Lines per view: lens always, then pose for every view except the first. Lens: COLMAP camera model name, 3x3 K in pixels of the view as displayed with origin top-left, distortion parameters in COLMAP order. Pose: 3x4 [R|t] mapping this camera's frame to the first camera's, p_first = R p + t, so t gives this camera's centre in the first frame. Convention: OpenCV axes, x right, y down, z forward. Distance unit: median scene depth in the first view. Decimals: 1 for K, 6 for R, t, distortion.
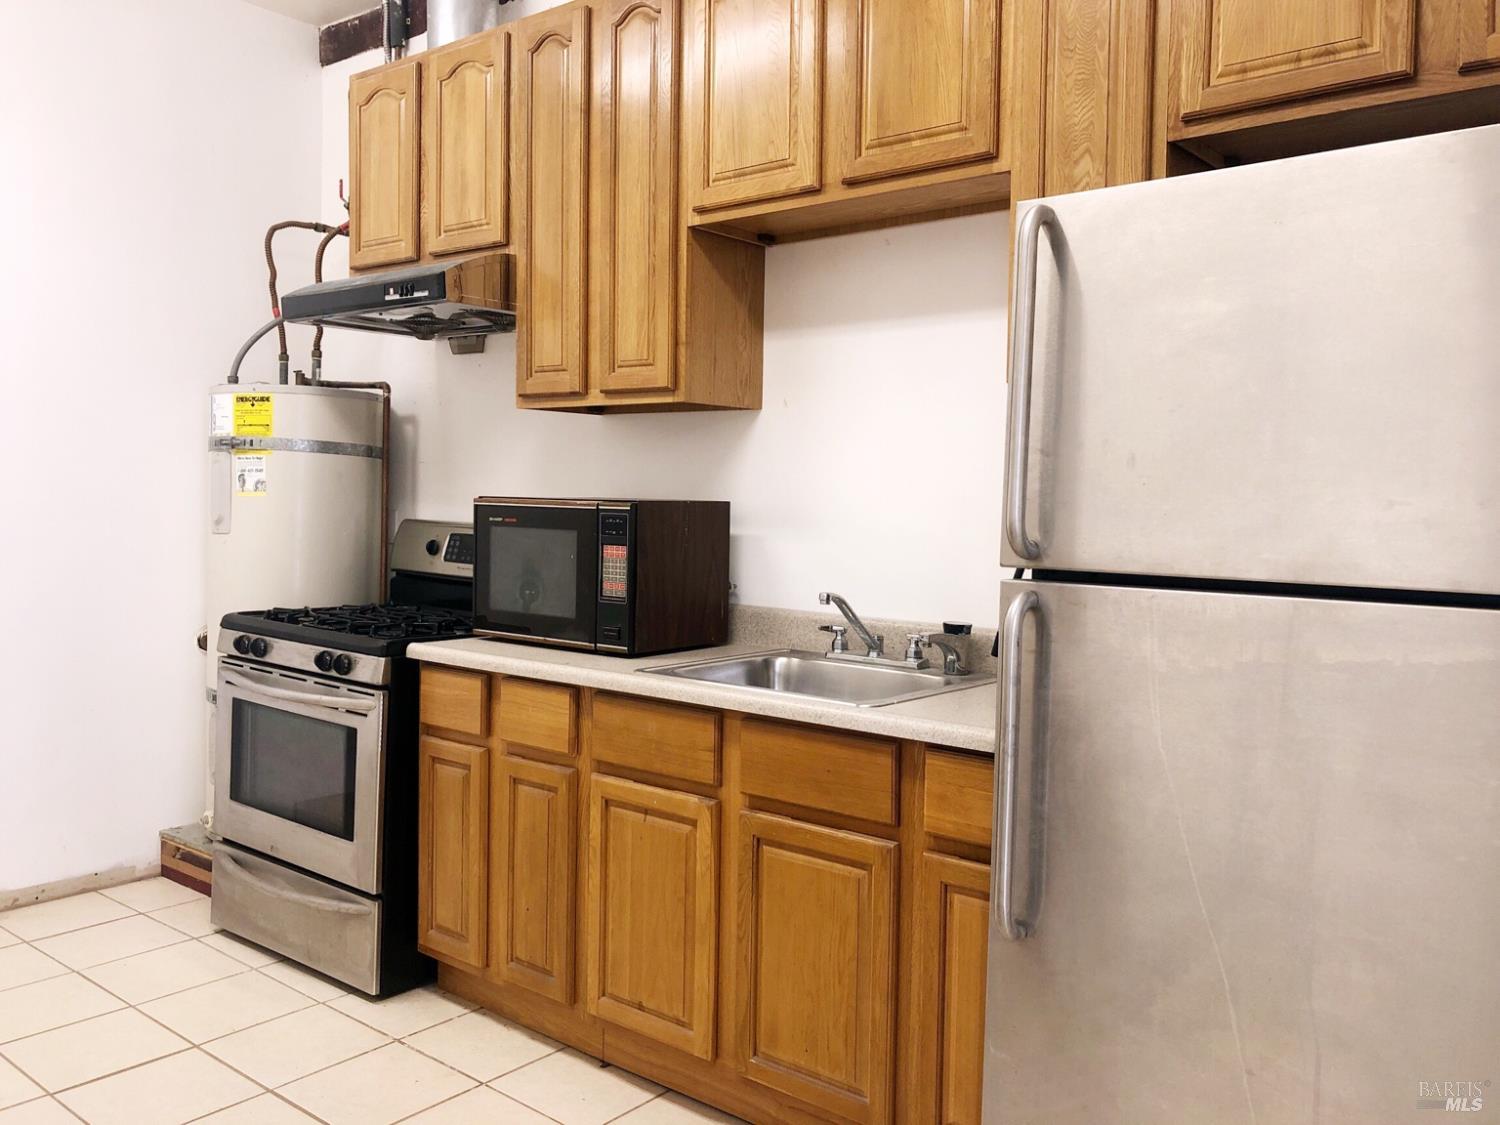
lens RADIAL K [[1230.1, 0, 750.6], [0, 1230.1, 550.4], [0, 0, 1]] dist [0.006745, -0.000758]
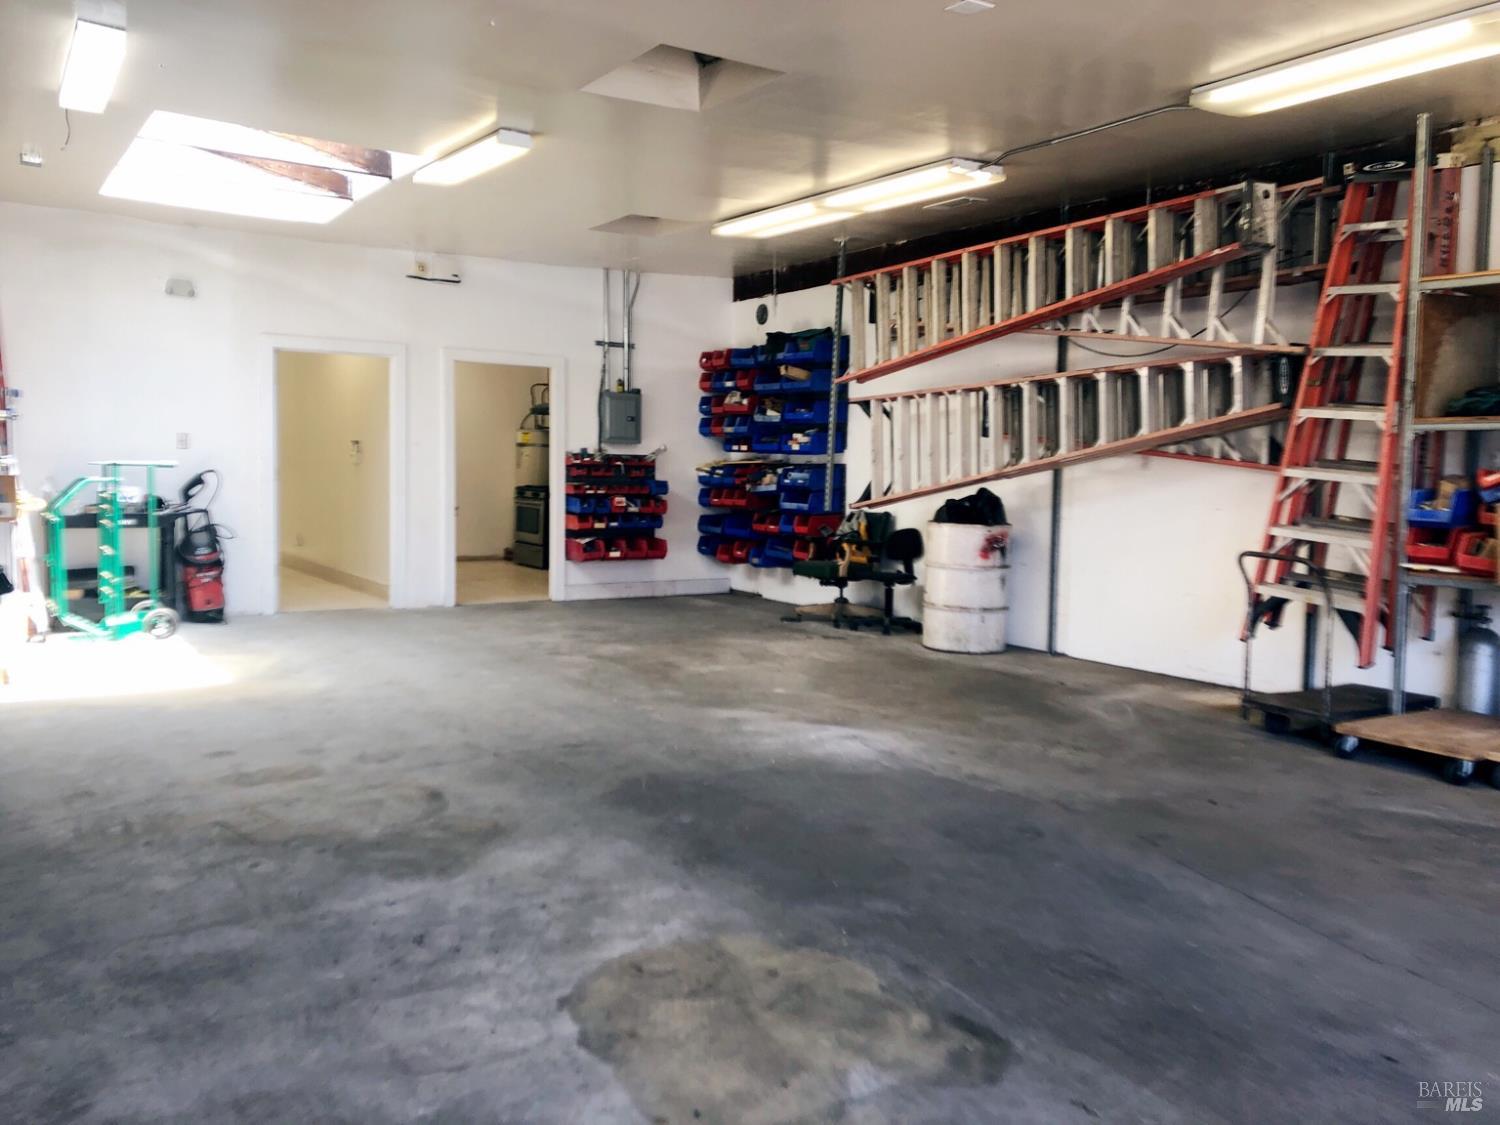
lens RADIAL K [[1224.3, 0, 754.8], [0, 1224.3, 558.8], [0, 0, 1]] dist [-0.001595, -0.009299]
pose [[0.957808, 0.019488, -0.286747, 1.668764], [-0.013129, 0.999624, 0.024082, 0.203250], [0.287109, -0.019301, 0.957704, -2.970188]]
